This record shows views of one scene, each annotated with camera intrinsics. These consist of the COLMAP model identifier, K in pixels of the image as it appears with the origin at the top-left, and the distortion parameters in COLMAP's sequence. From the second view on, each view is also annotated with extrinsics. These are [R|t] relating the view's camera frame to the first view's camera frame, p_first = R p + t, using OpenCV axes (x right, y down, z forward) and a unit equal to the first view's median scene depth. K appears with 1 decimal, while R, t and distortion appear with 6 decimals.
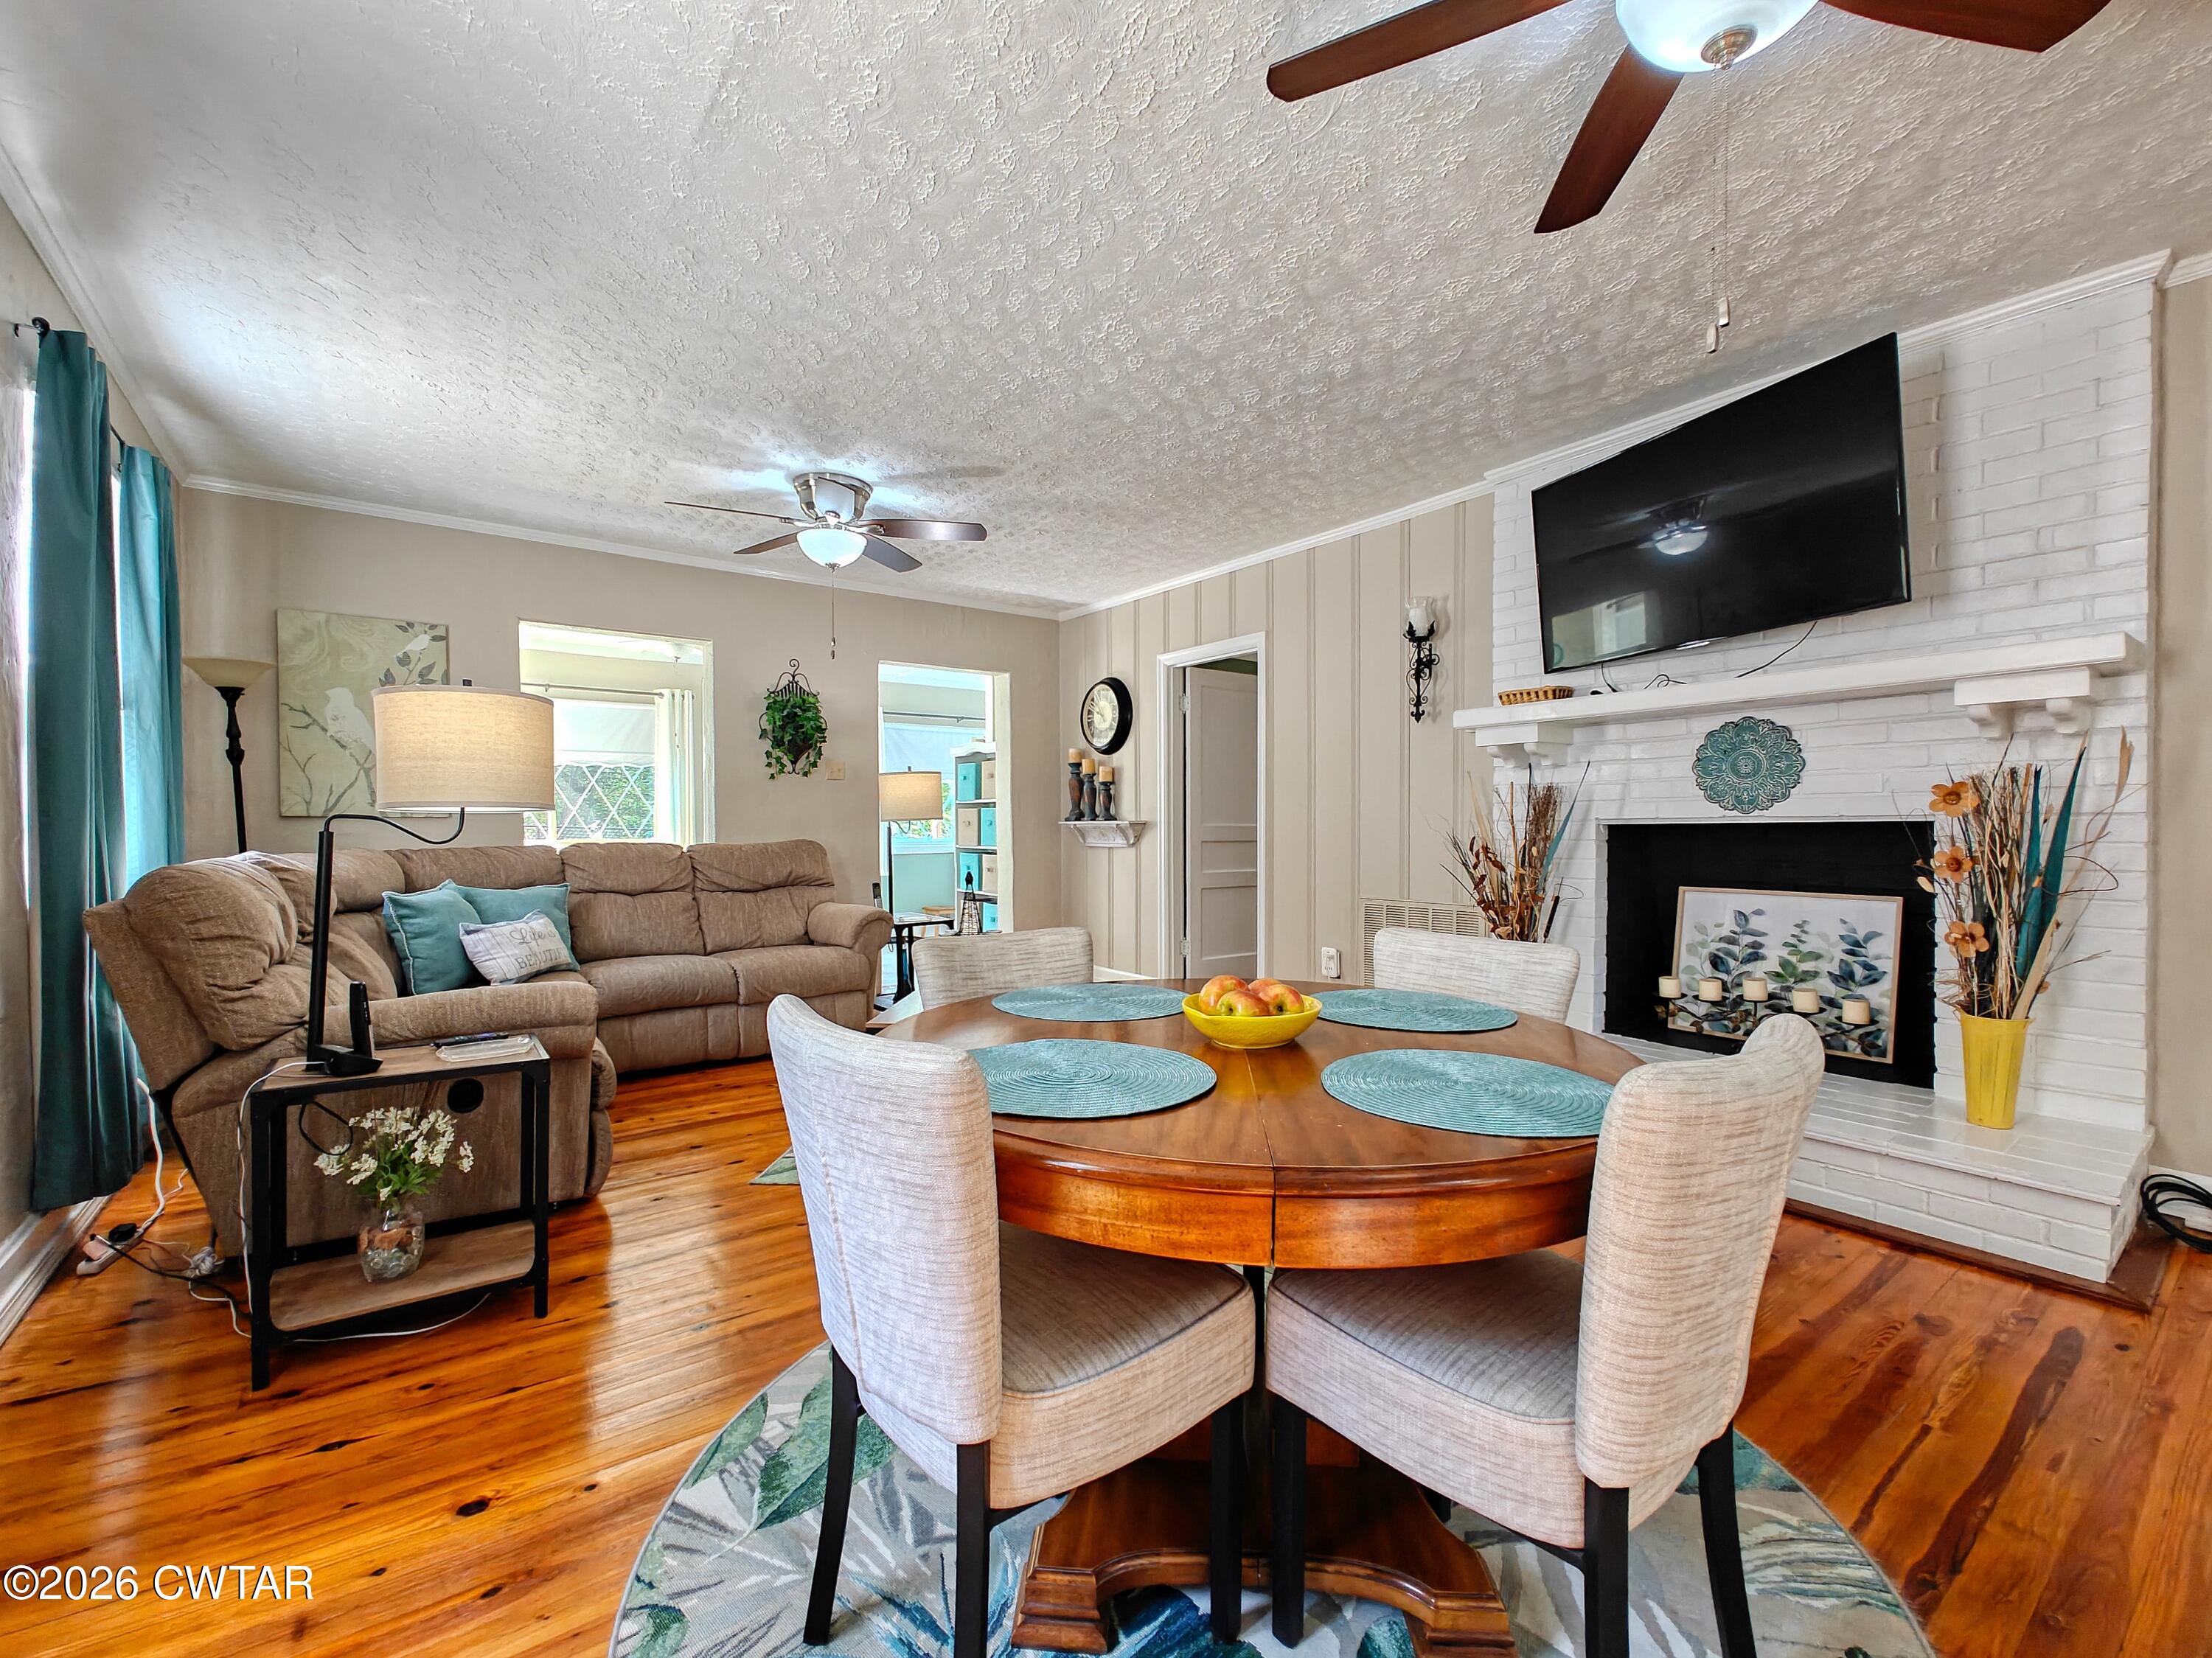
lens RADIAL K [[965.6, 0, 1115.8], [0, 965.6, 838.1], [0, 0, 1]] dist [0.014040, 0.000670]
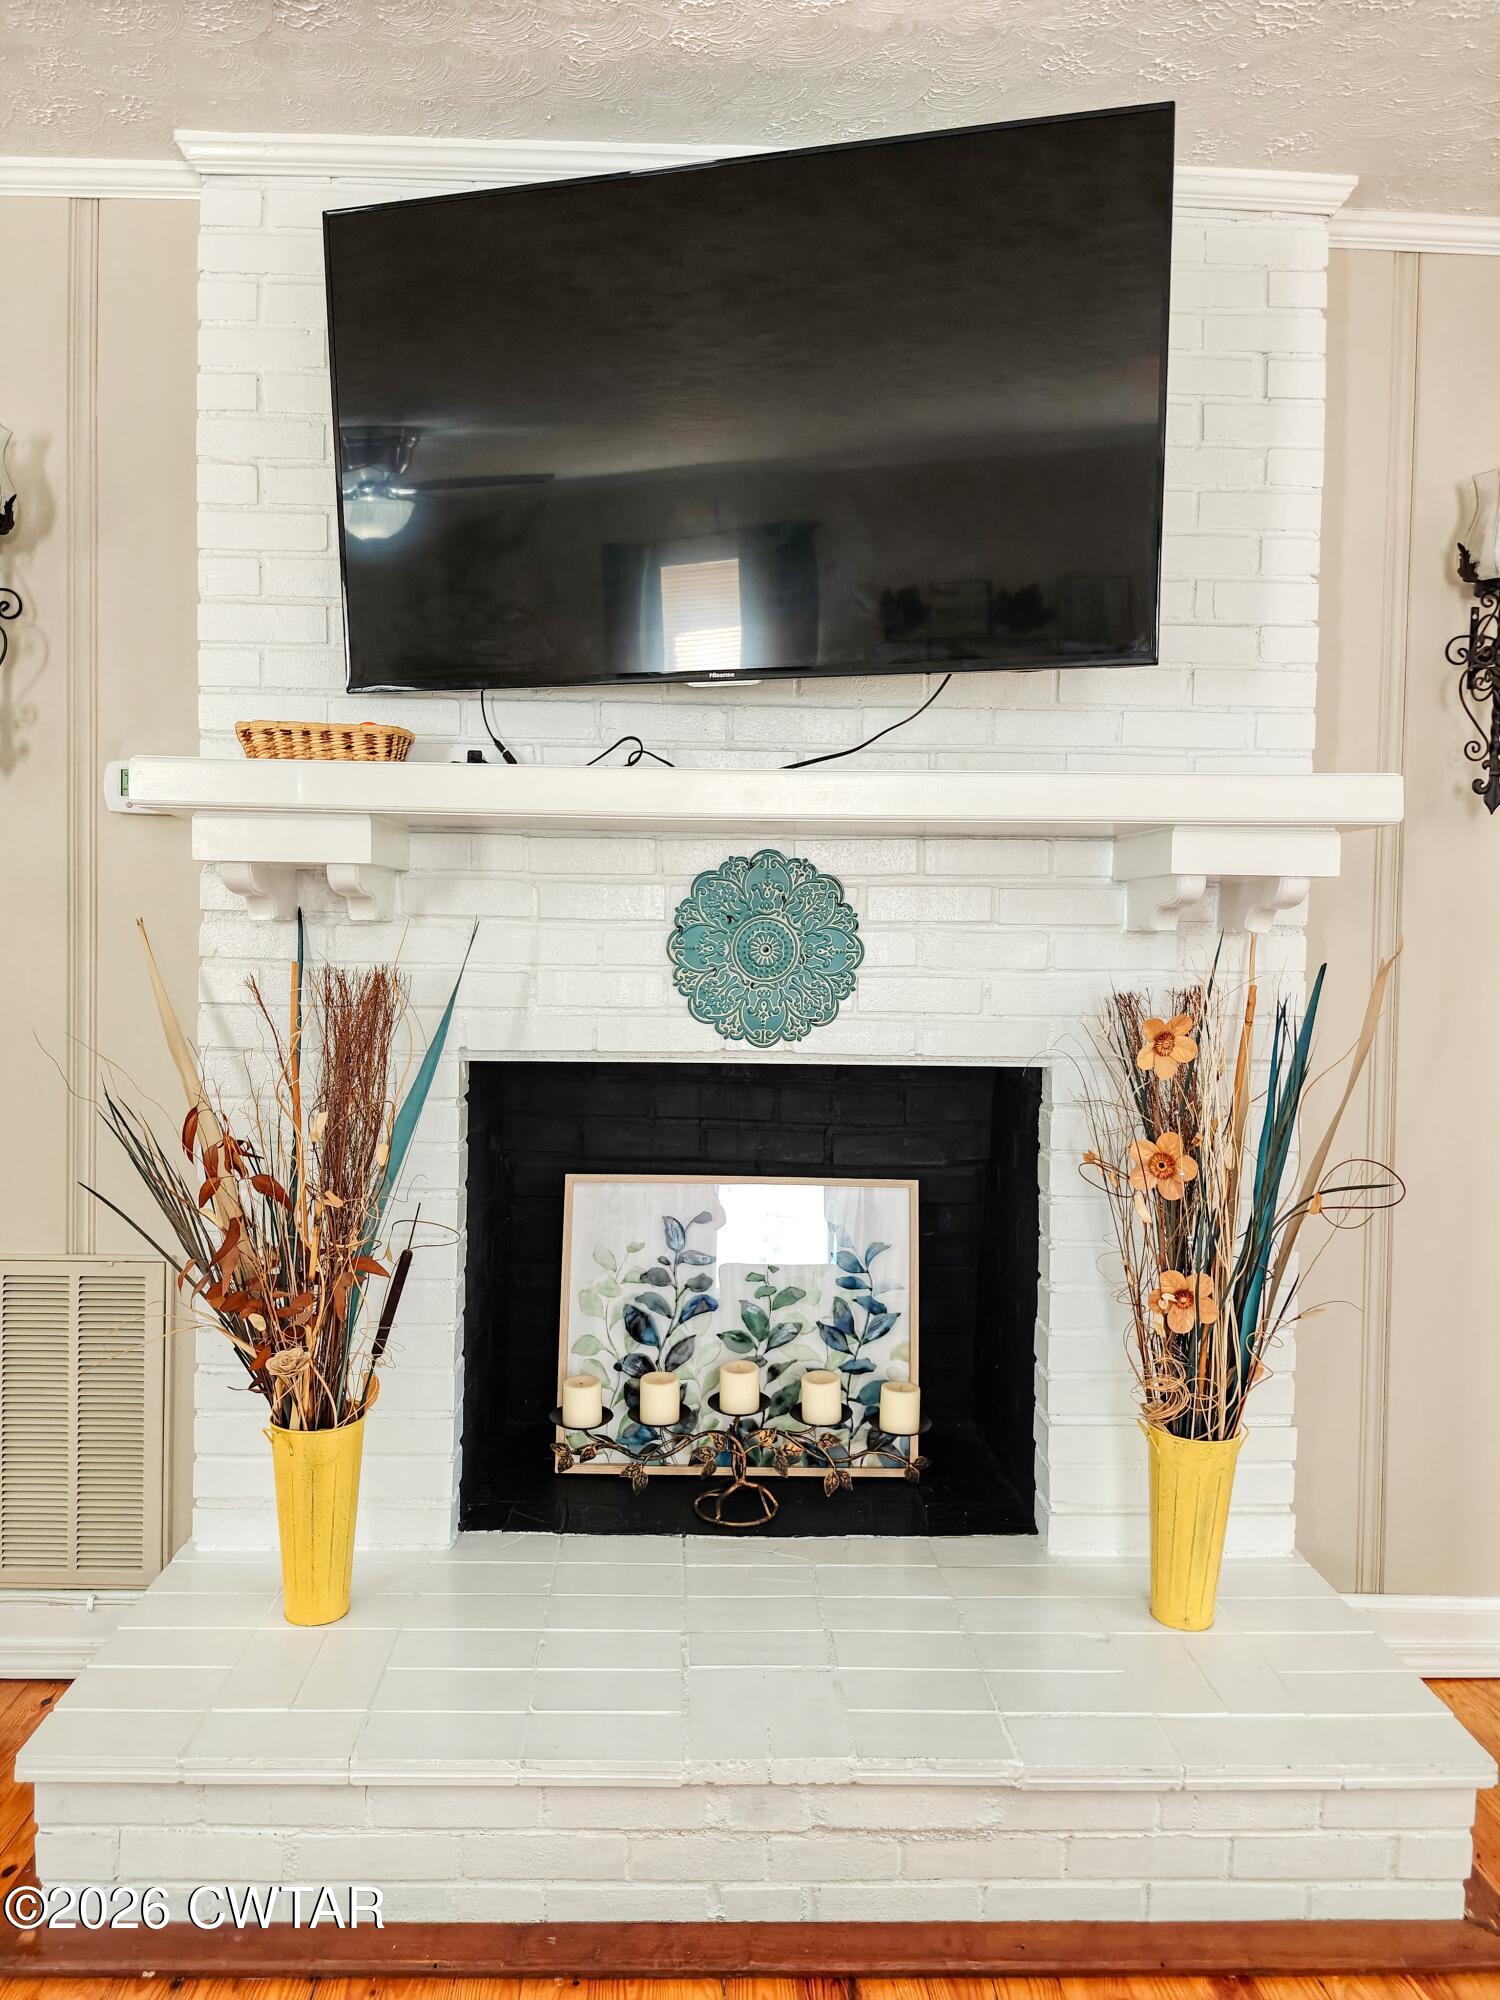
lens RADIAL K [[1379.0, 0, 748.1], [0, 1379.0, 998.9], [0, 0, 1]] dist [0.033743, -0.011030]
pose [[0.586200, -0.010348, 0.810101, 0.074253], [-0.012736, 0.999677, 0.021986, -0.059370], [-0.810067, -0.023205, 0.585878, 0.549992]]
